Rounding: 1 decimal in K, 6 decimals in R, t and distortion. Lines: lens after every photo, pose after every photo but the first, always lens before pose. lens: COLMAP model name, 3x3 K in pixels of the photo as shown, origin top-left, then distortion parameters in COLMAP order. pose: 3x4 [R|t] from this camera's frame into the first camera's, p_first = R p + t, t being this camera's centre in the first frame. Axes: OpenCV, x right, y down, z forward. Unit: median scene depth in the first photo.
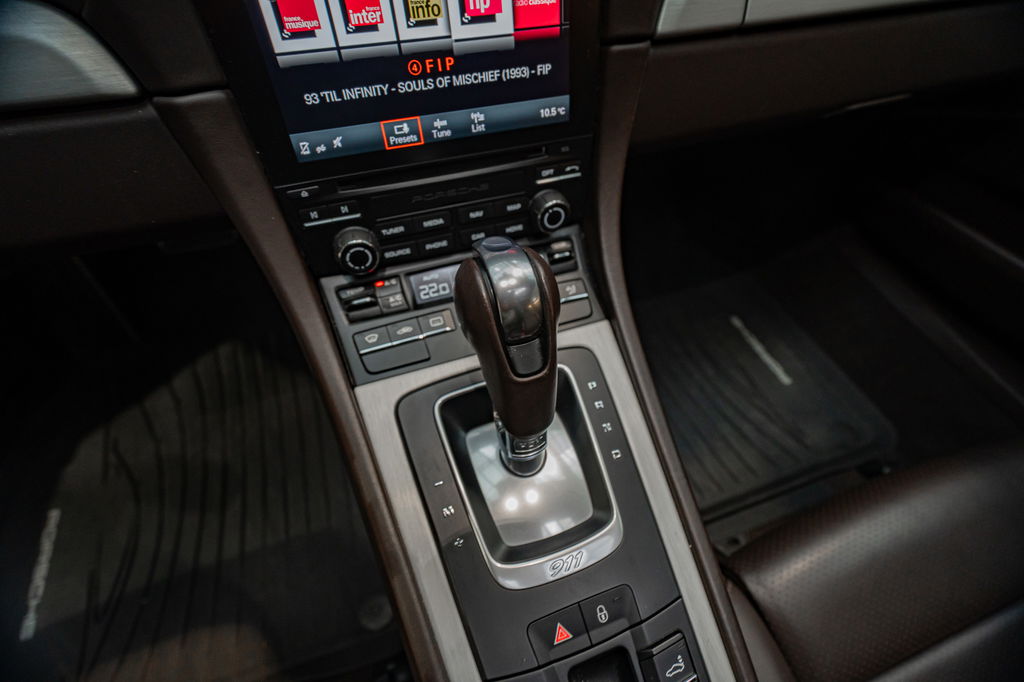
lens RADIAL K [[459.2, 0, 509.4], [0, 459.2, 343.9], [0, 0, 1]] dist [0.000090, -0.000391]
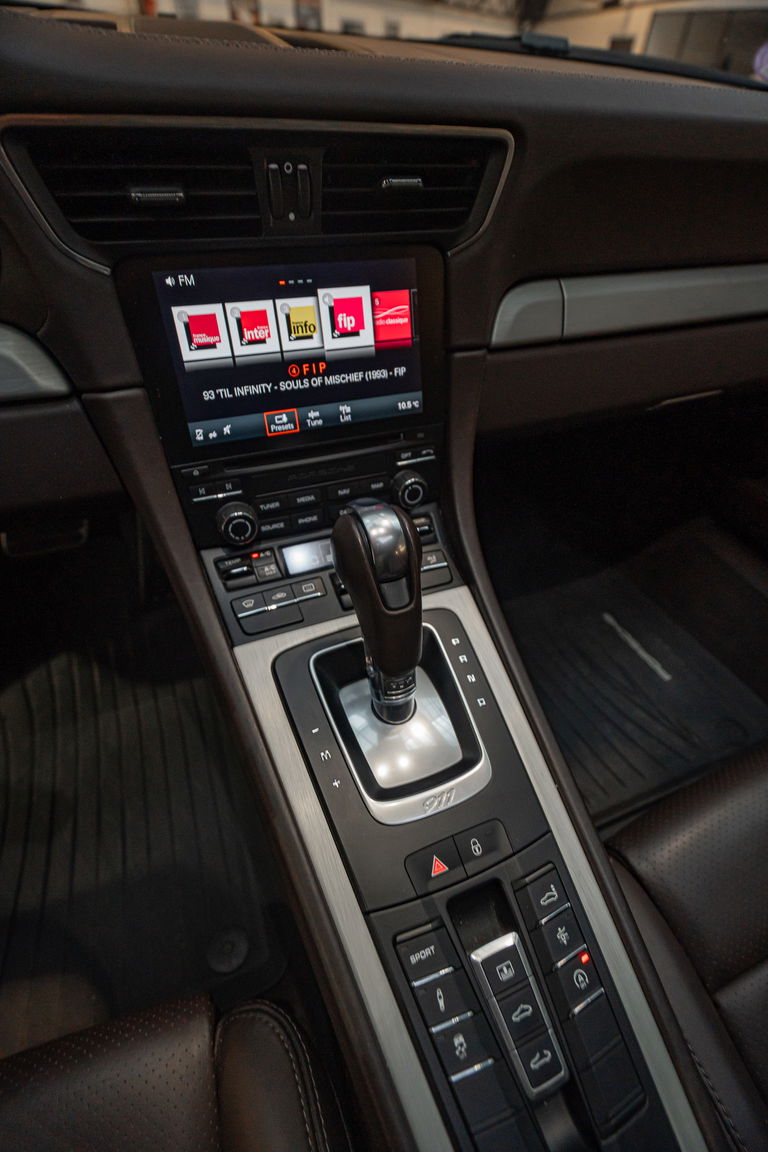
lens RADIAL K [[516.6, 0, 385.7], [0, 516.6, 573.0], [0, 0, 1]] dist [0.000090, -0.000391]
pose [[0.998844, -0.026742, 0.039941, -0.026719], [0.033476, 0.983316, -0.178801, 0.145030], [-0.034493, 0.179932, 0.983074, -0.209677]]
